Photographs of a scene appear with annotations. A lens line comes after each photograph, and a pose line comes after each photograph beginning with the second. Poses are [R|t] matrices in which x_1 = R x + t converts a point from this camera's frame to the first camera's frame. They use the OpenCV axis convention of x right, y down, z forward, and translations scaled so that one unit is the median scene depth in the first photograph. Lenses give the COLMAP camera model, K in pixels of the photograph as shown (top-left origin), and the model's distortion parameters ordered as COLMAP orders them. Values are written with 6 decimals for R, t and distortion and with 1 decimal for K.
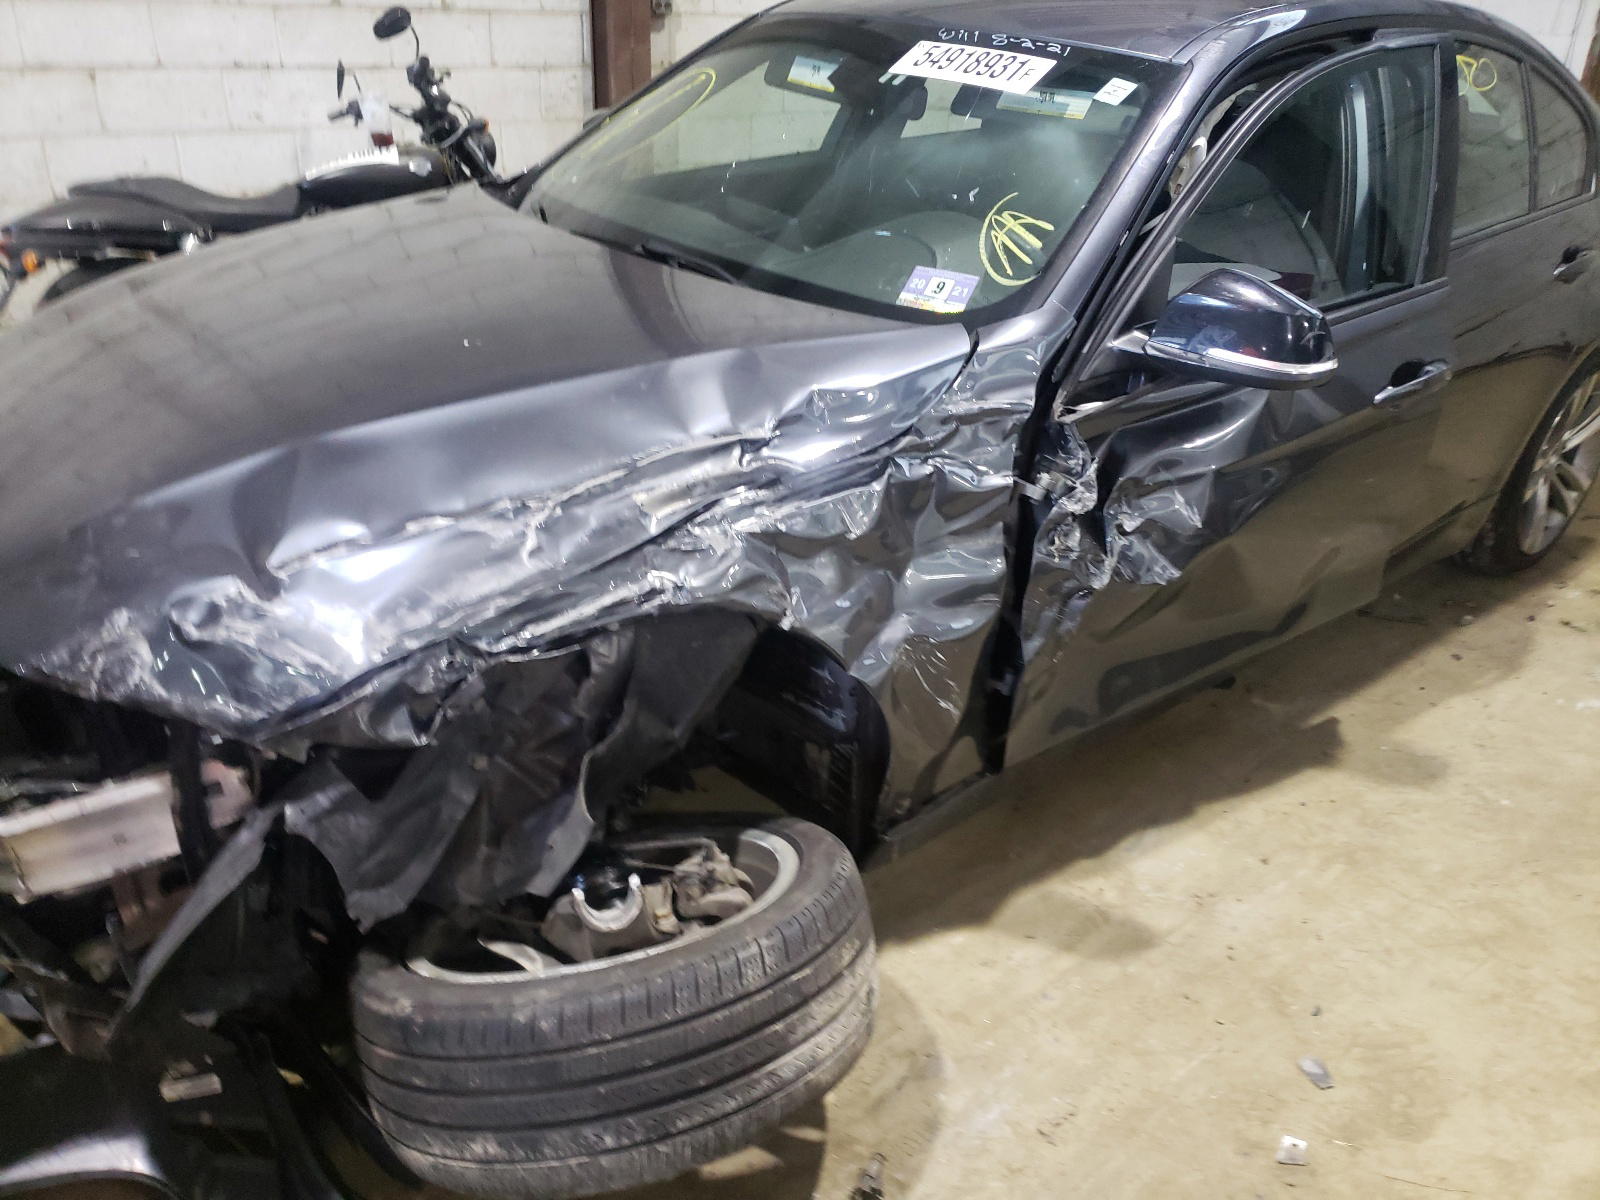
lens RADIAL K [[1224.0, 0, 800.0], [0, 1224.0, 600.0], [0, 0, 1]] dist [-0.002998, 0.033291]
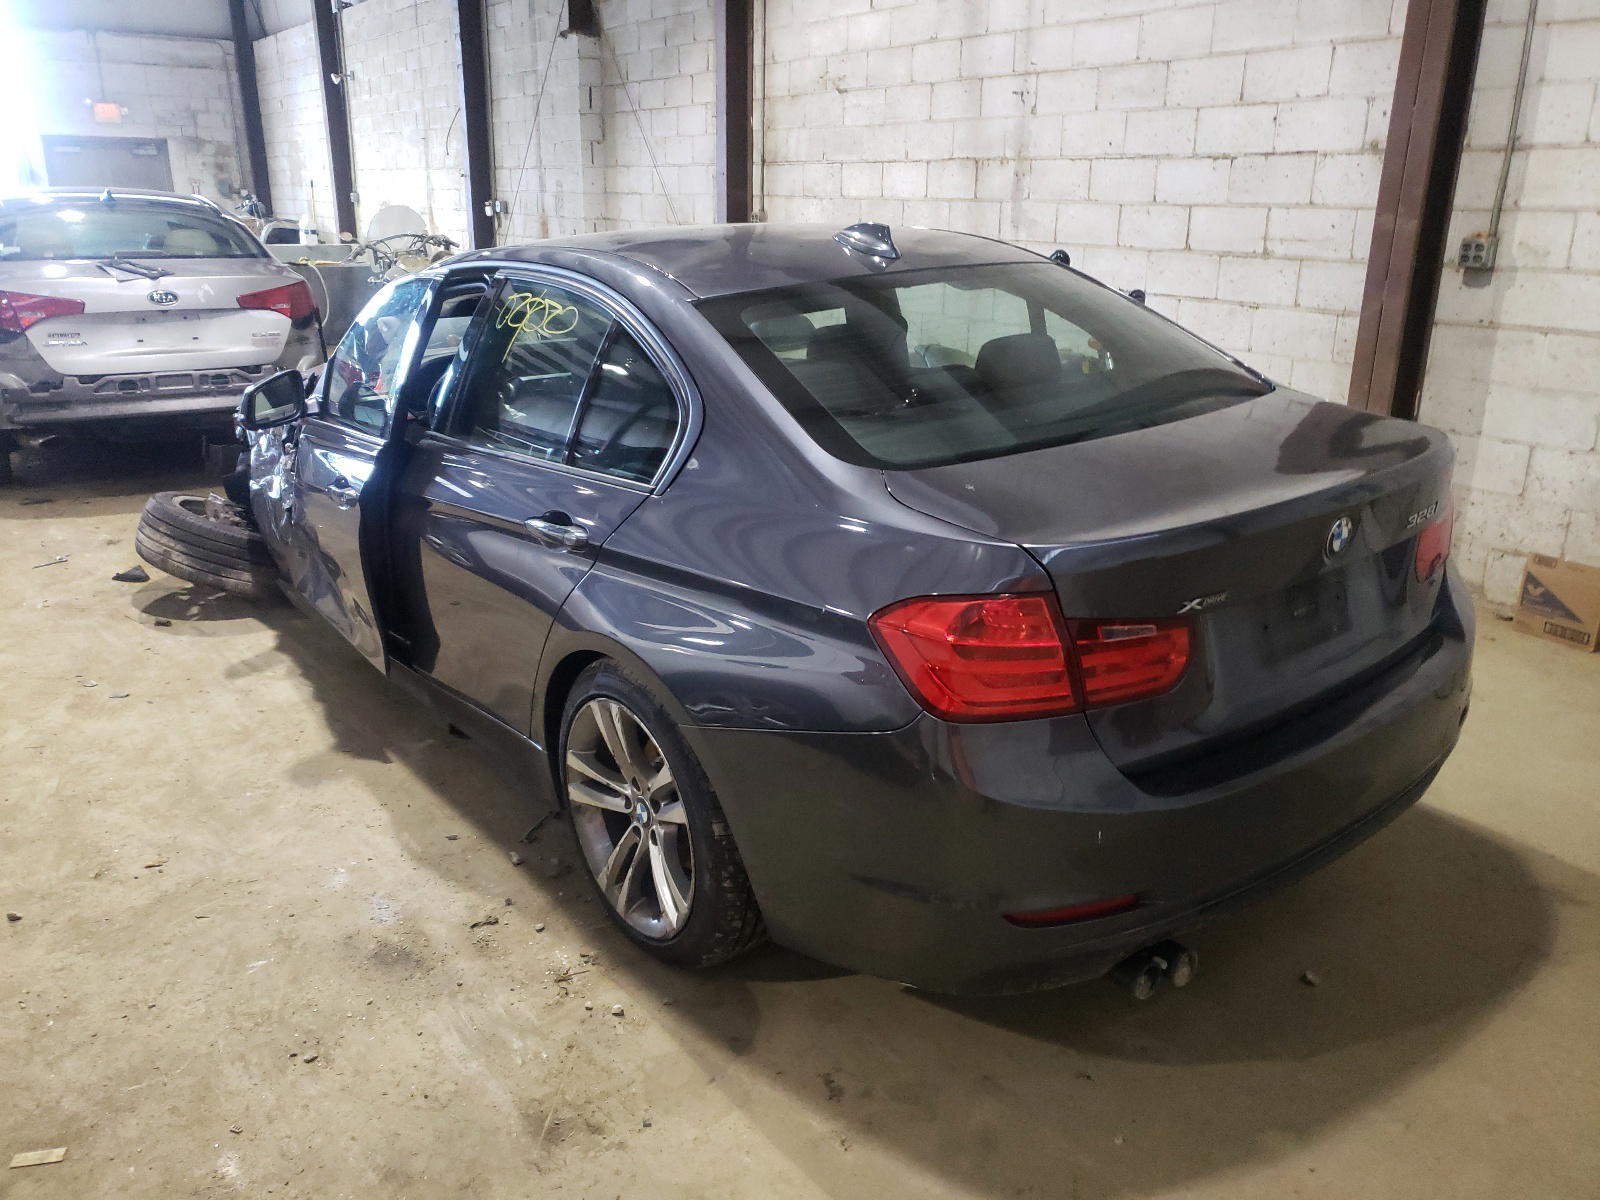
lens RADIAL K [[1224.0, 0, 800.0], [0, 1224.0, 600.0], [0, 0, 1]] dist [-0.002998, 0.033291]
pose [[-0.014703, 0.295266, -0.955302, 2.256820], [-0.454169, 0.849189, 0.269459, -0.832830], [0.890794, 0.437830, 0.121615, 1.606638]]
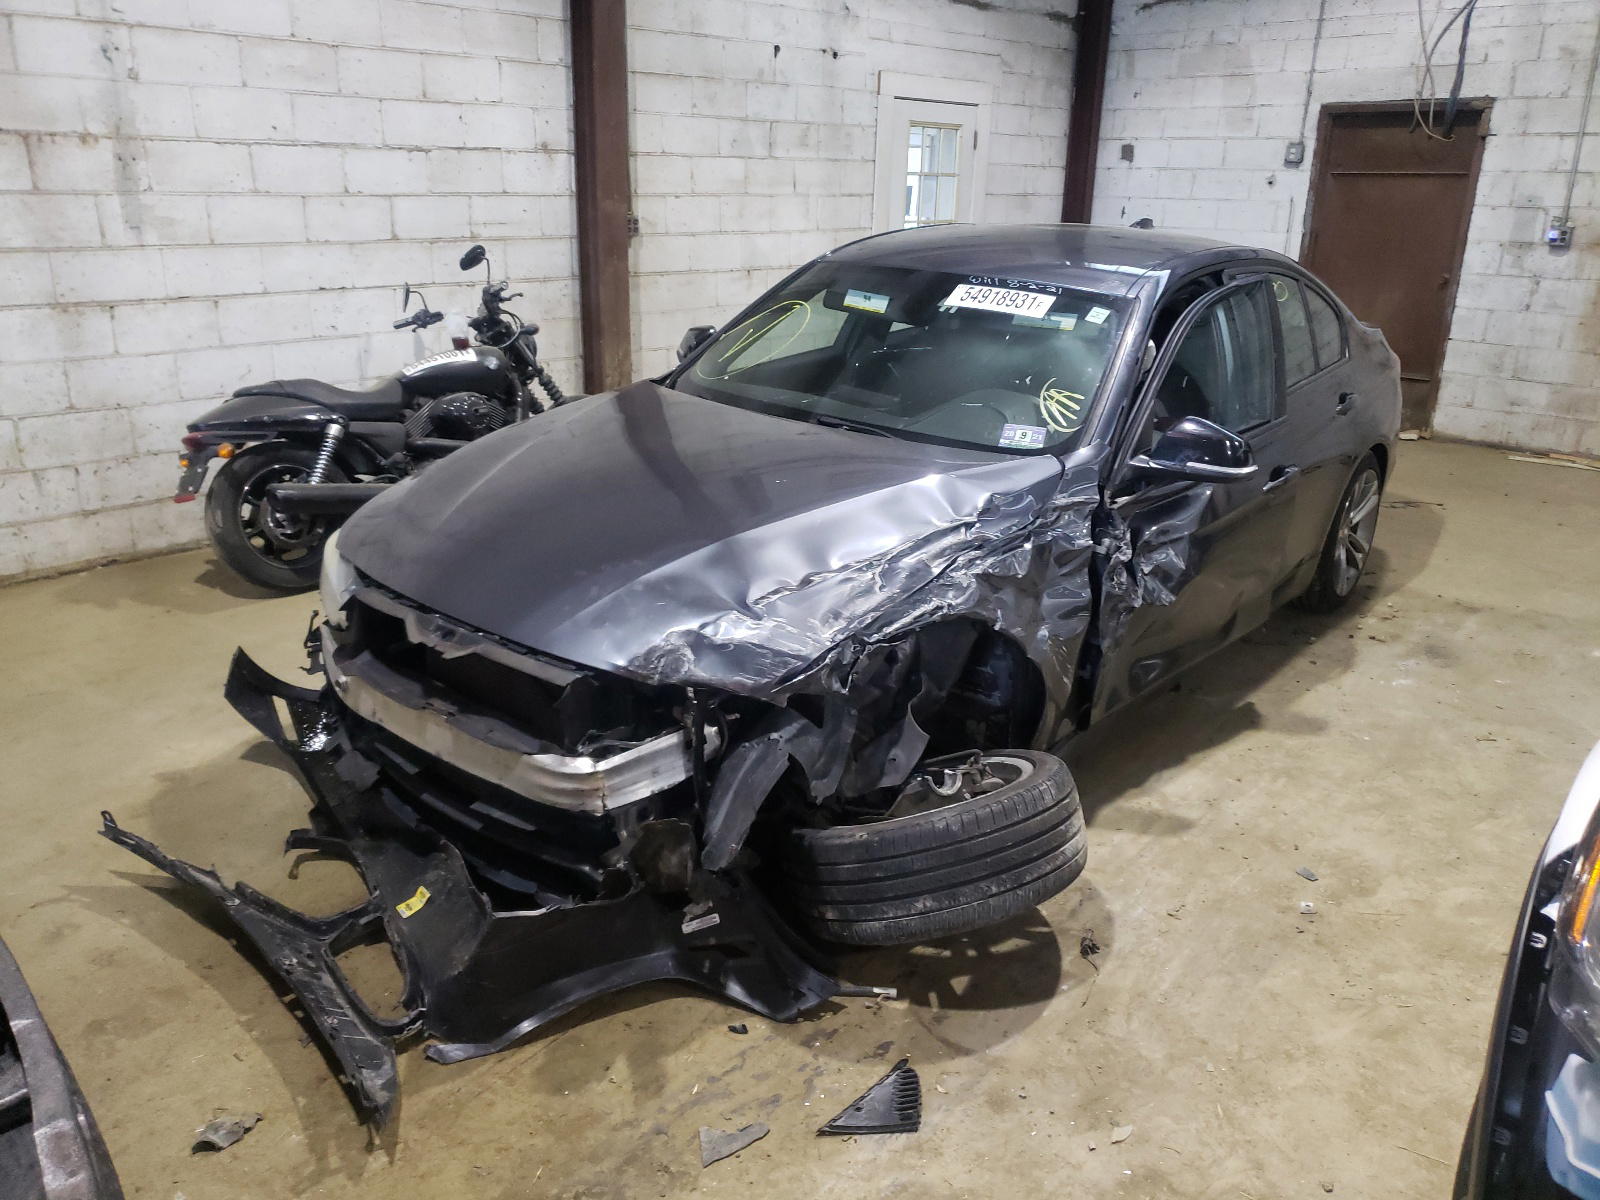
lens RADIAL K [[1213.3, 0, 795.9], [0, 1213.3, 574.3], [0, 0, 1]] dist [0.003806, 0.001194]
pose [[0.984327, -0.062419, 0.164939, -0.486264], [0.084999, 0.987384, -0.133596, 0.128941], [-0.154519, 0.145522, 0.977214, -0.547678]]
